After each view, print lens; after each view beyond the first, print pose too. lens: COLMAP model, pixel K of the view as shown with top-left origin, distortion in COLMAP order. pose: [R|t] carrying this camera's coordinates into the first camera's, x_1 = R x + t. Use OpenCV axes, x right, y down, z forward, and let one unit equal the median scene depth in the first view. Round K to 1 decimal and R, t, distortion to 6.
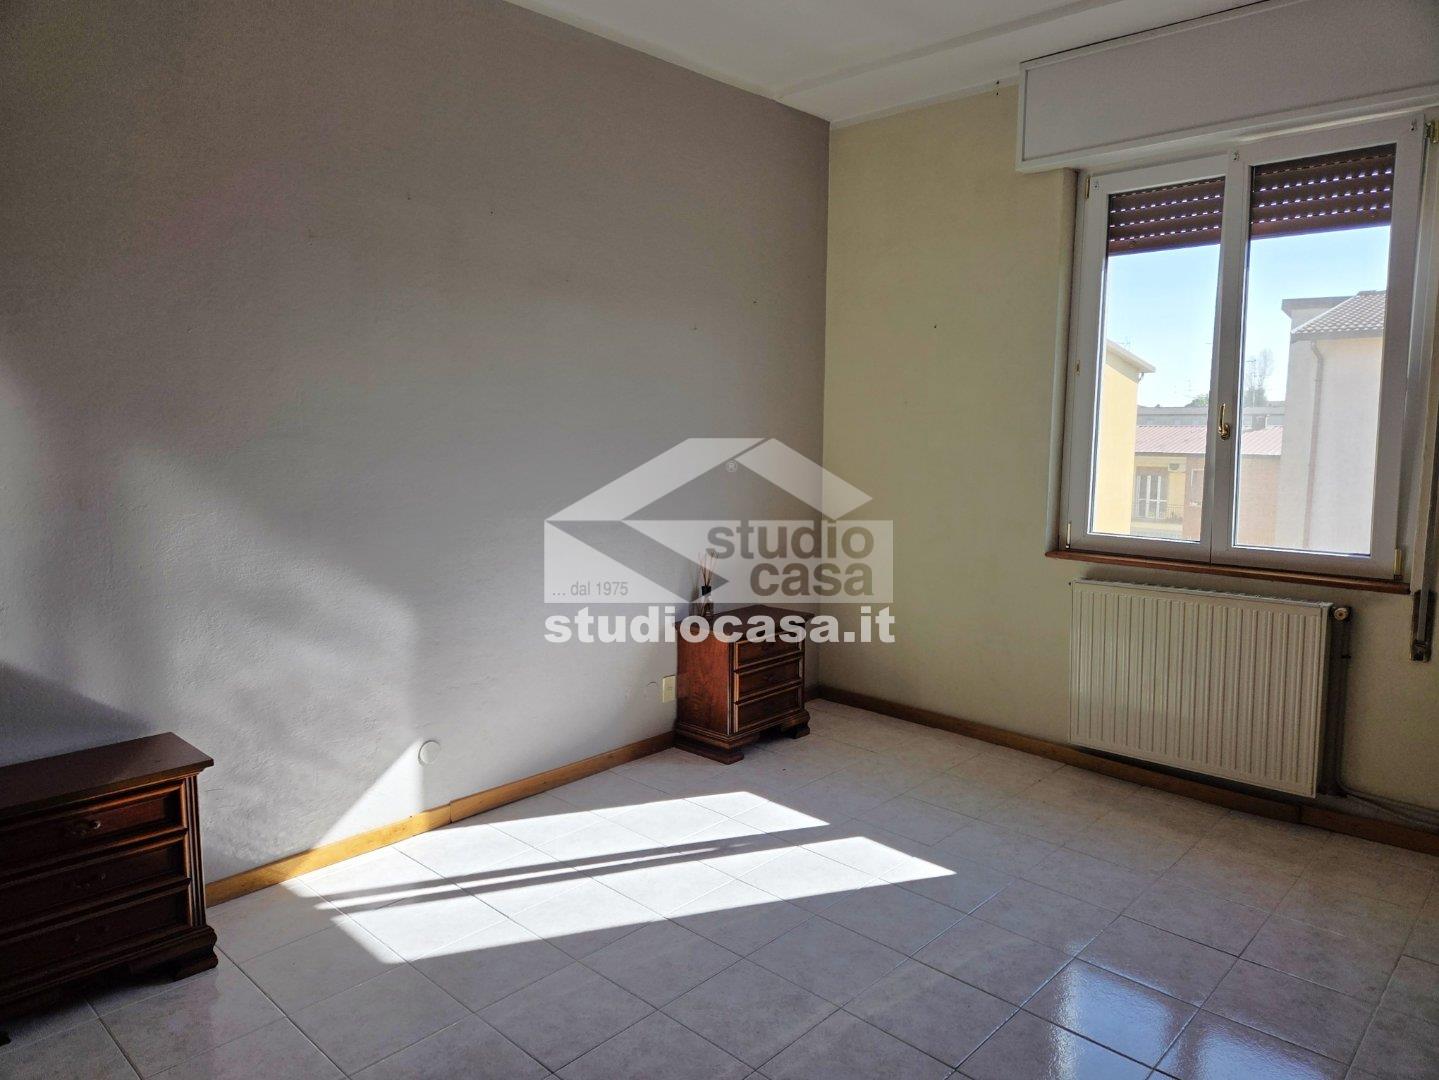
lens RADIAL K [[976.9, 0, 719.5], [0, 976.9, 540.0], [0, 0, 1]] dist [0.074052, -0.001948]
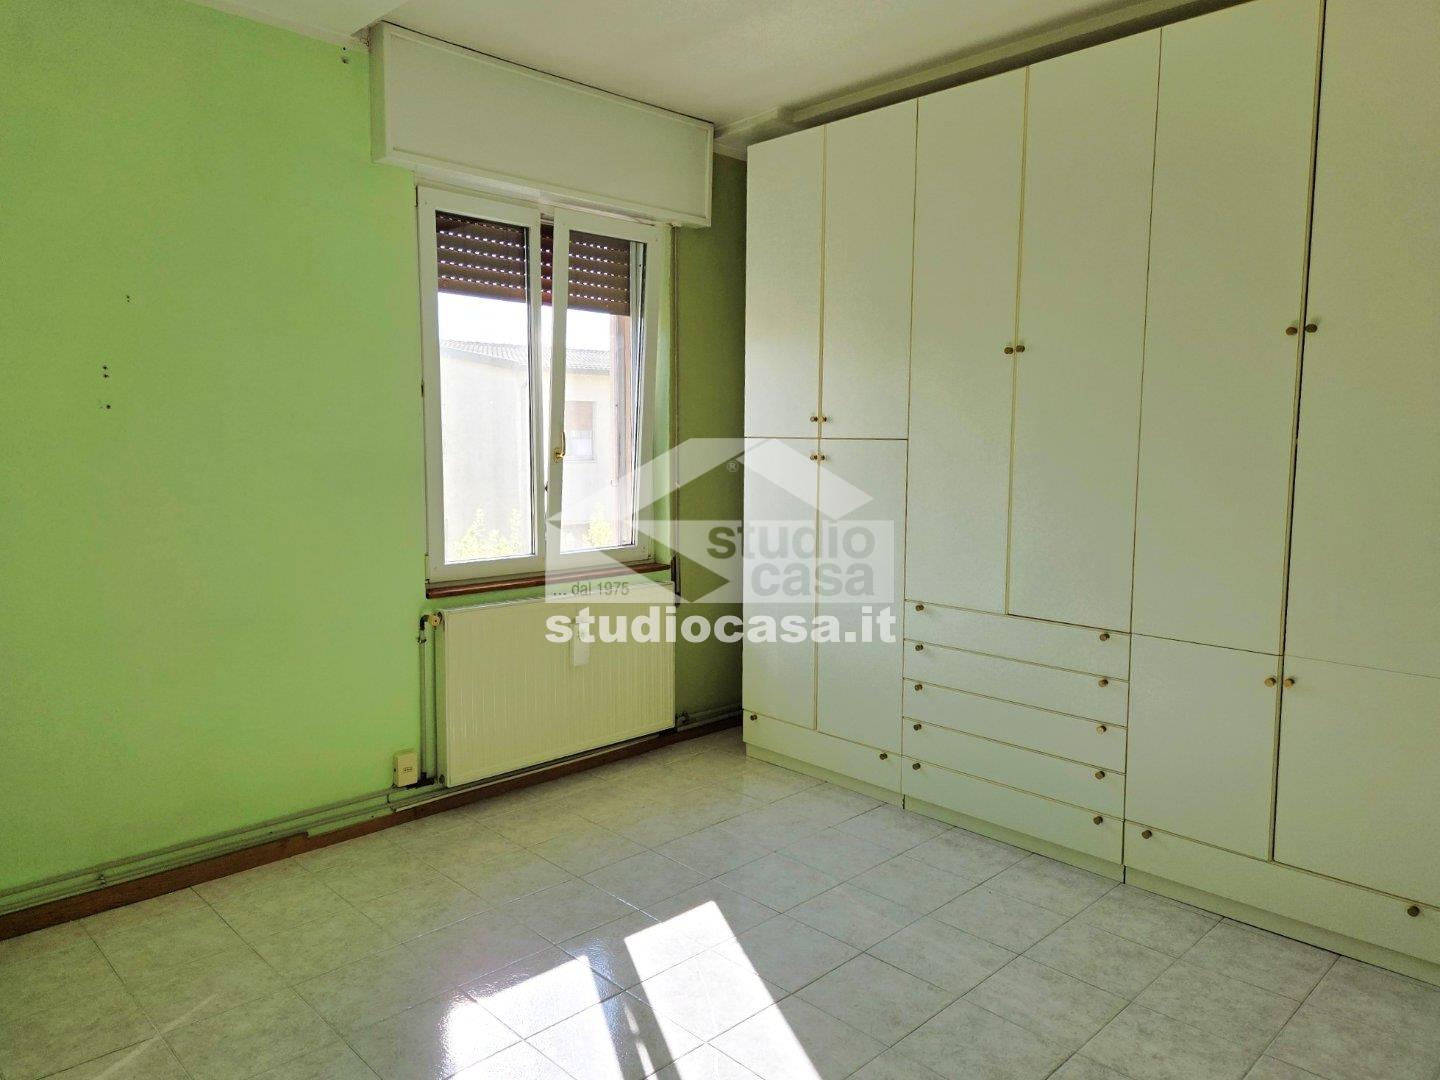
lens RADIAL K [[964.0, 0, 720.0], [0, 964.0, 540.0], [0, 0, 1]] dist [0.007627, 0.004737]
pose [[0.050238, -0.103500, 0.993360, -0.586956], [0.137482, 0.985864, 0.095766, -0.093793], [-0.989229, 0.131758, 0.063757, 0.761872]]
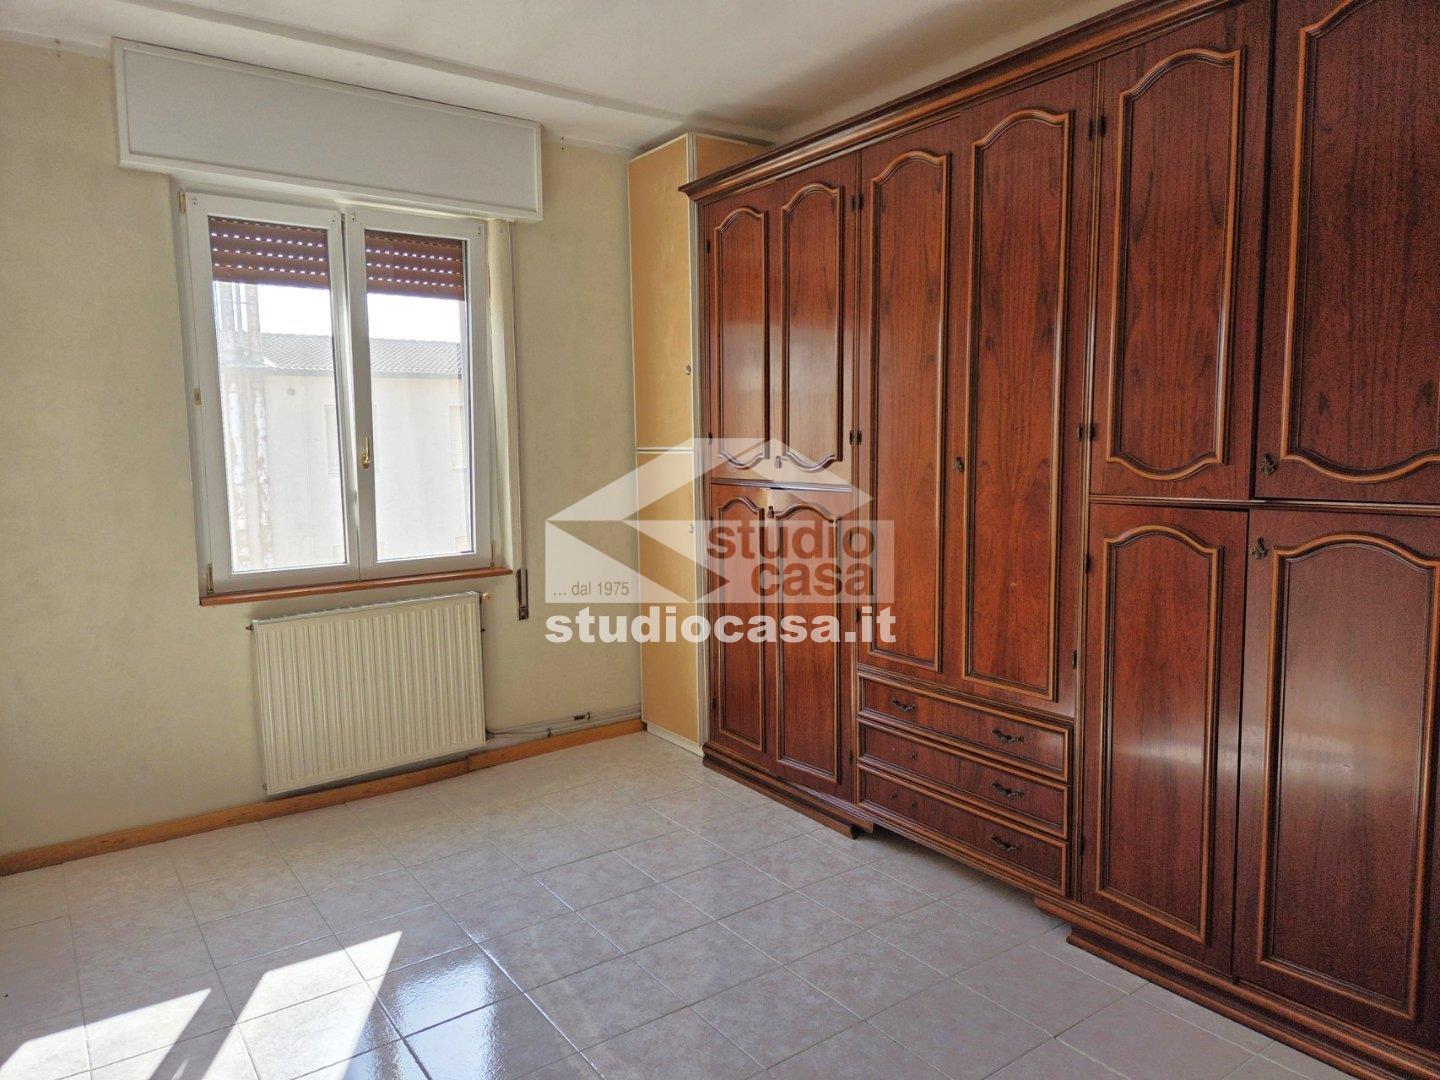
lens RADIAL K [[964.0, 0, 720.0], [0, 964.0, 540.0], [0, 0, 1]] dist [0.007627, 0.004737]
pose [[0.195333, -0.111384, 0.974391, -0.472817], [0.143385, 0.986098, 0.083979, -0.054371], [-0.970199, 0.123309, 0.208588, 0.401082]]
